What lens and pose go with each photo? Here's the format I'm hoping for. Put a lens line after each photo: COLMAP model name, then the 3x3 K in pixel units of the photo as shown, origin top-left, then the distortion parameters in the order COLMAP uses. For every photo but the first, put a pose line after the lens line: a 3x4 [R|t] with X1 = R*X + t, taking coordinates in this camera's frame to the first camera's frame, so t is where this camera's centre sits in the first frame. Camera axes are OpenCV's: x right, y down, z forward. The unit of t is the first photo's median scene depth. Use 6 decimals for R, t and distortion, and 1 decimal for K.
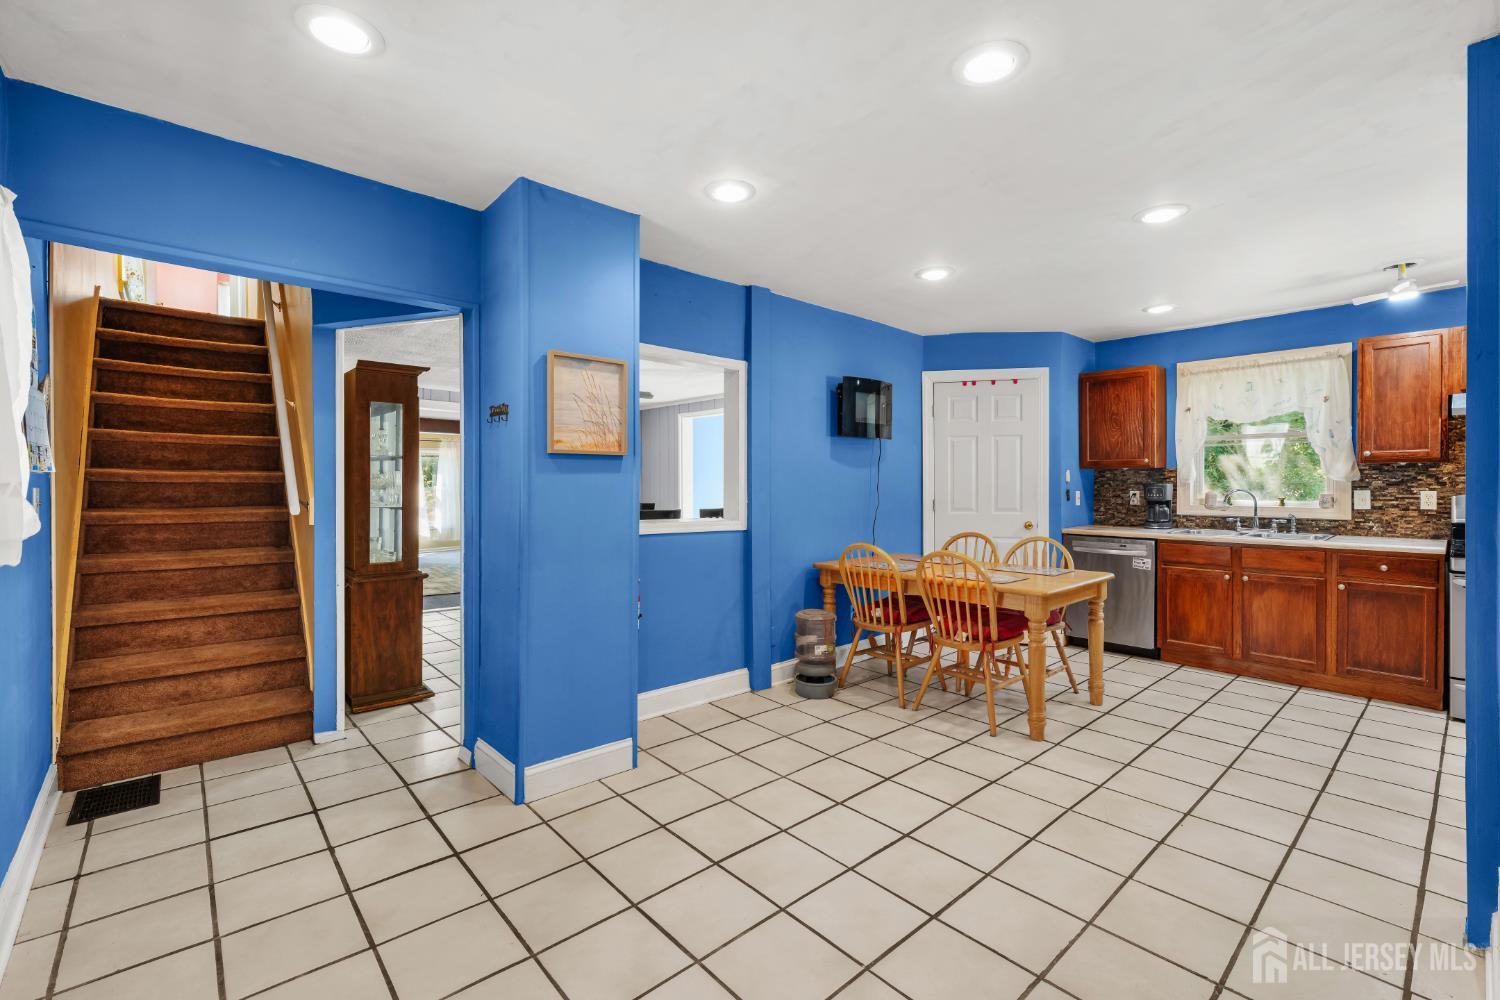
lens RADIAL K [[671.7, 0, 737.6], [0, 671.7, 491.0], [0, 0, 1]] dist [-0.004719, 0.002216]
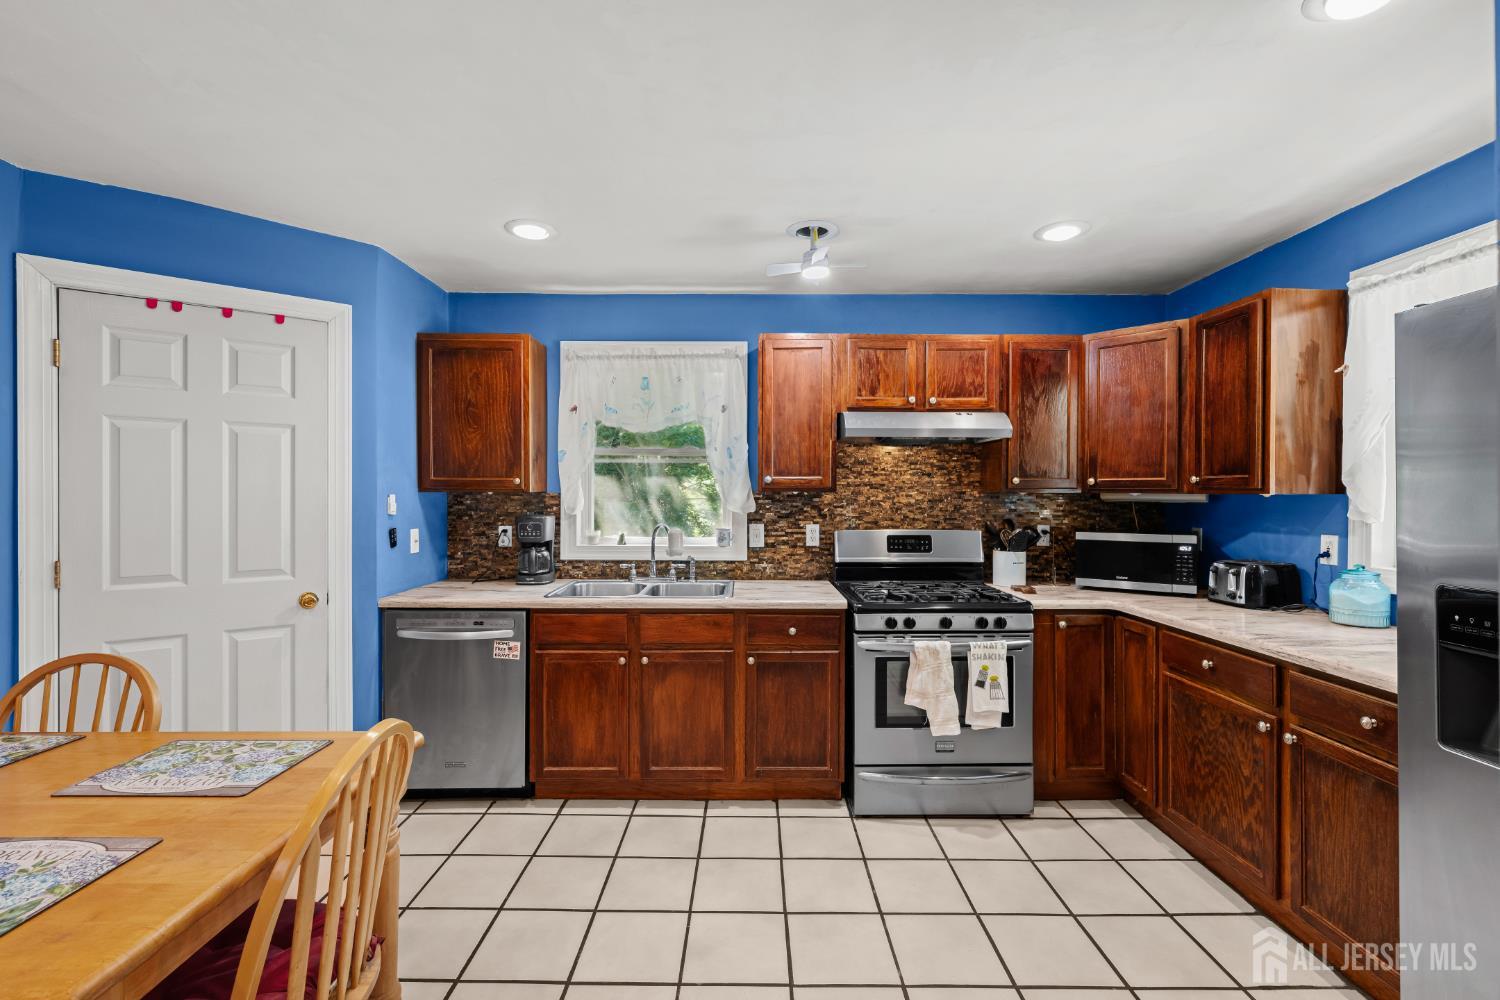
lens RADIAL K [[670.5, 0, 747.3], [0, 670.5, 501.3], [0, 0, 1]] dist [0.002148, 0.000356]
pose [[0.676685, 0.000649, 0.736272, 0.318717], [0.002400, 0.999992, -0.003087, -0.025944], [-0.736269, 0.003856, 0.676678, 0.450242]]
